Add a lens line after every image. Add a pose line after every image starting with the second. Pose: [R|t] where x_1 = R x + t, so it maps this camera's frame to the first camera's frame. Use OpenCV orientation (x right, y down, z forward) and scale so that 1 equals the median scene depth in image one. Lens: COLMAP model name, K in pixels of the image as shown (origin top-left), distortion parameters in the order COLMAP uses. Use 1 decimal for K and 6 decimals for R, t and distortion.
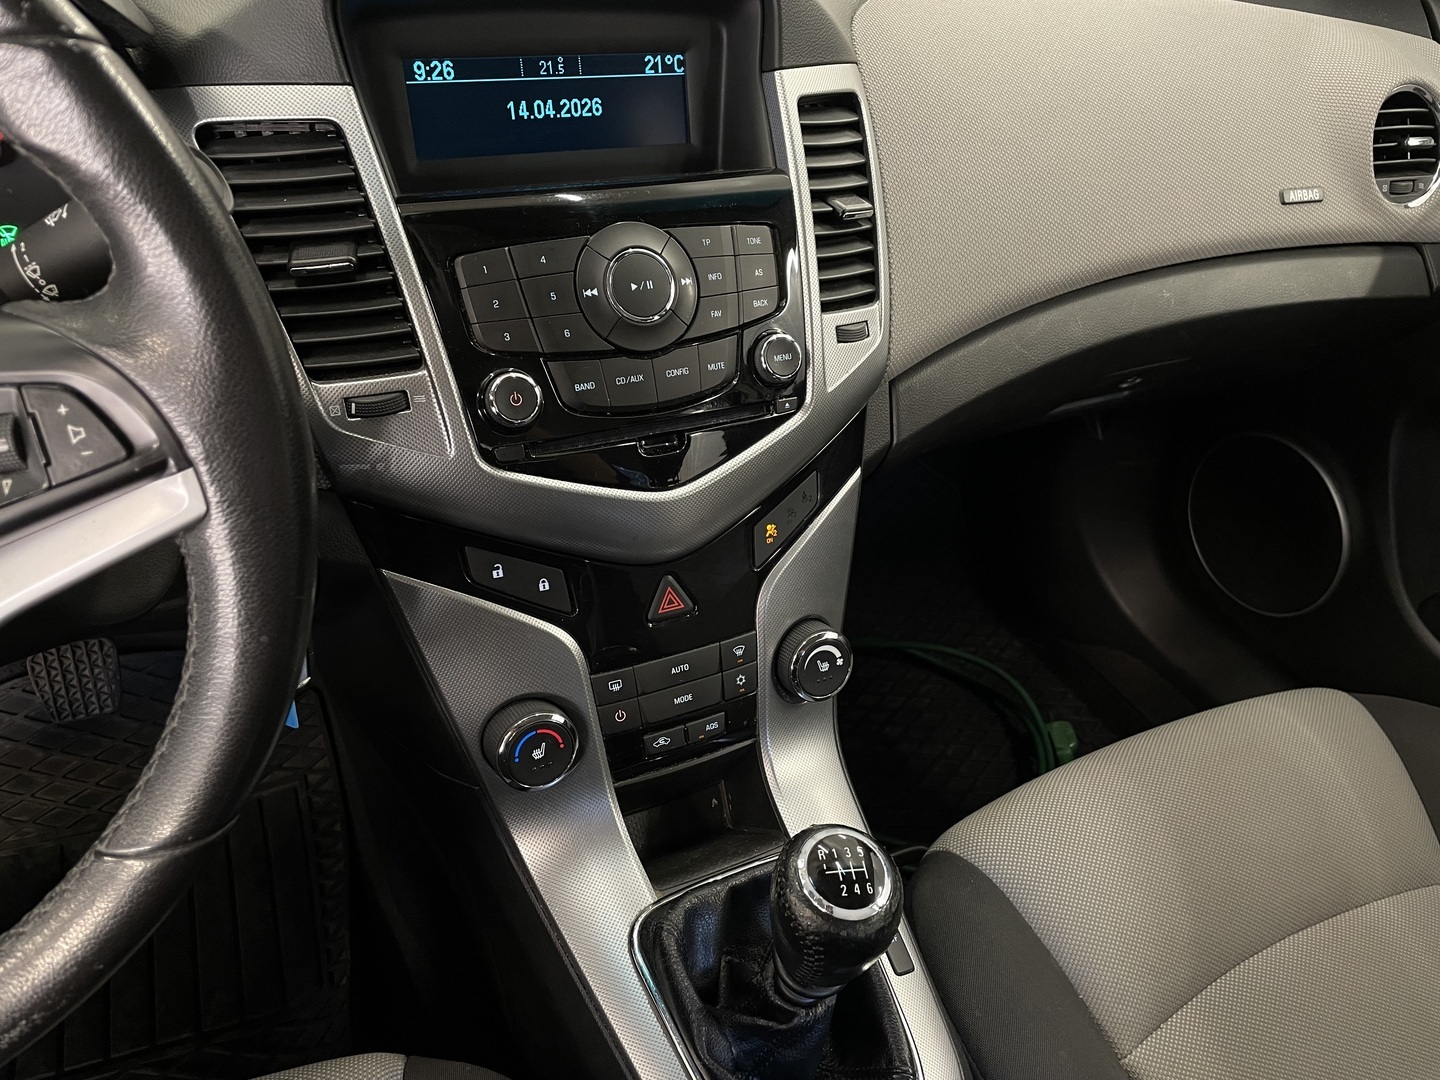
lens RADIAL K [[1094.1, 0, 720.0], [0, 1094.1, 540.0], [0, 0, 1]] dist [0.092109, -0.120115]
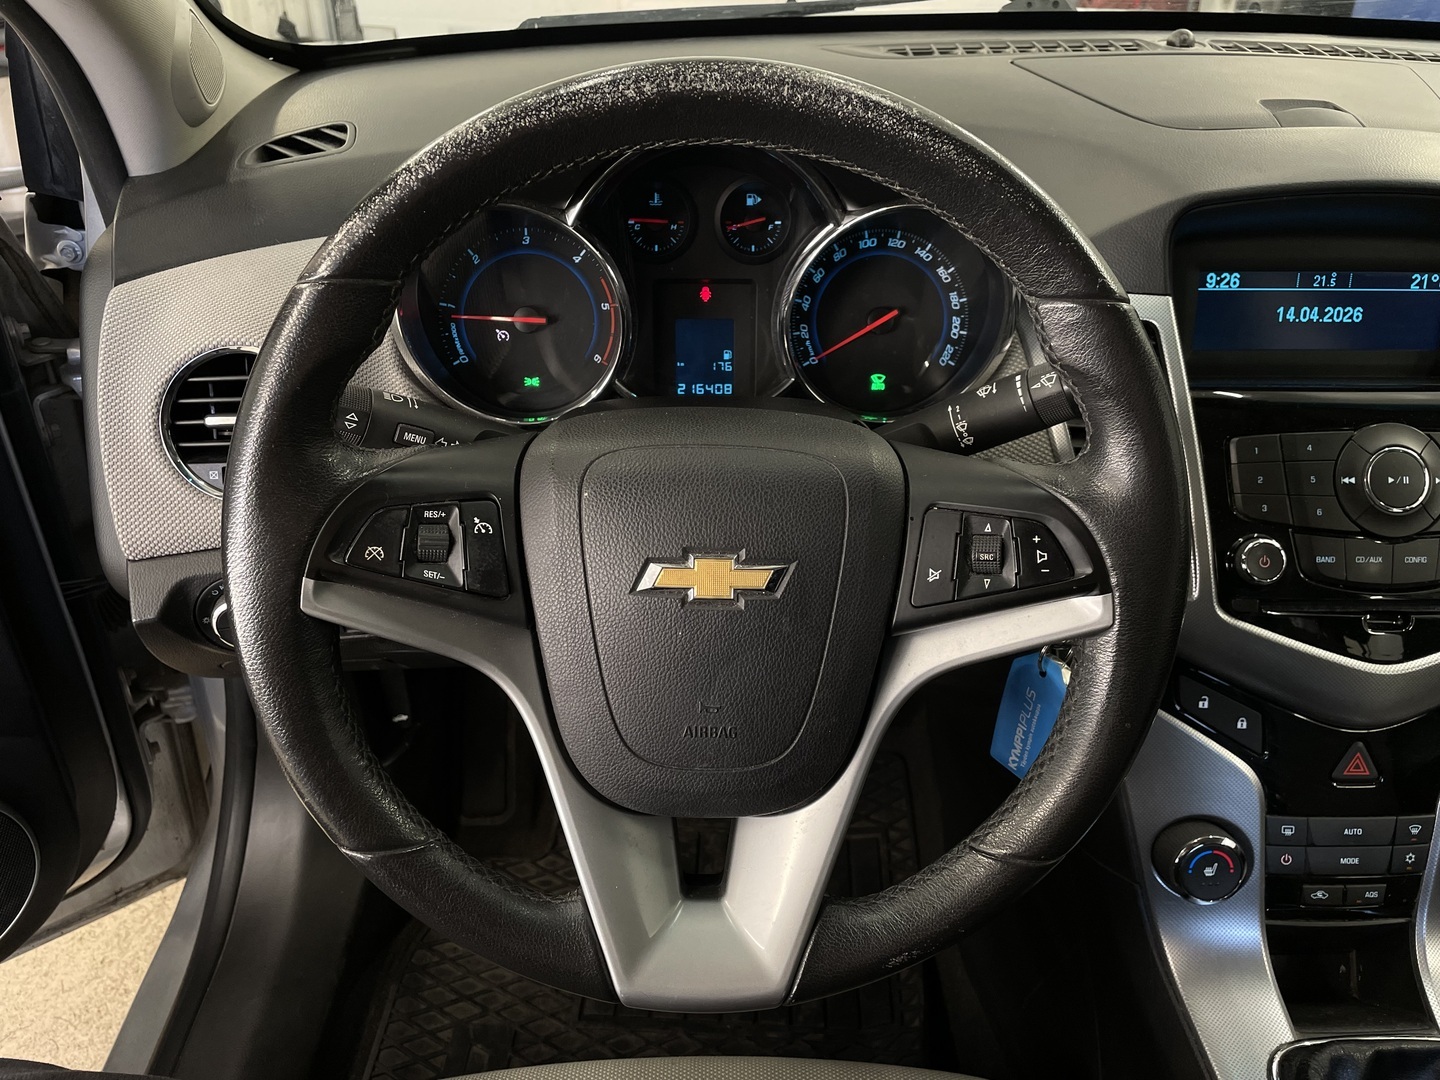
lens RADIAL K [[1107.2, 0, 718.2], [0, 1107.2, 534.6], [0, 0, 1]] dist [0.065175, -0.088126]
pose [[0.899801, 0.165836, -0.403556, -0.205330], [-0.204751, 0.977271, -0.054933, 0.023411], [0.385274, 0.132057, 0.913304, -0.268074]]
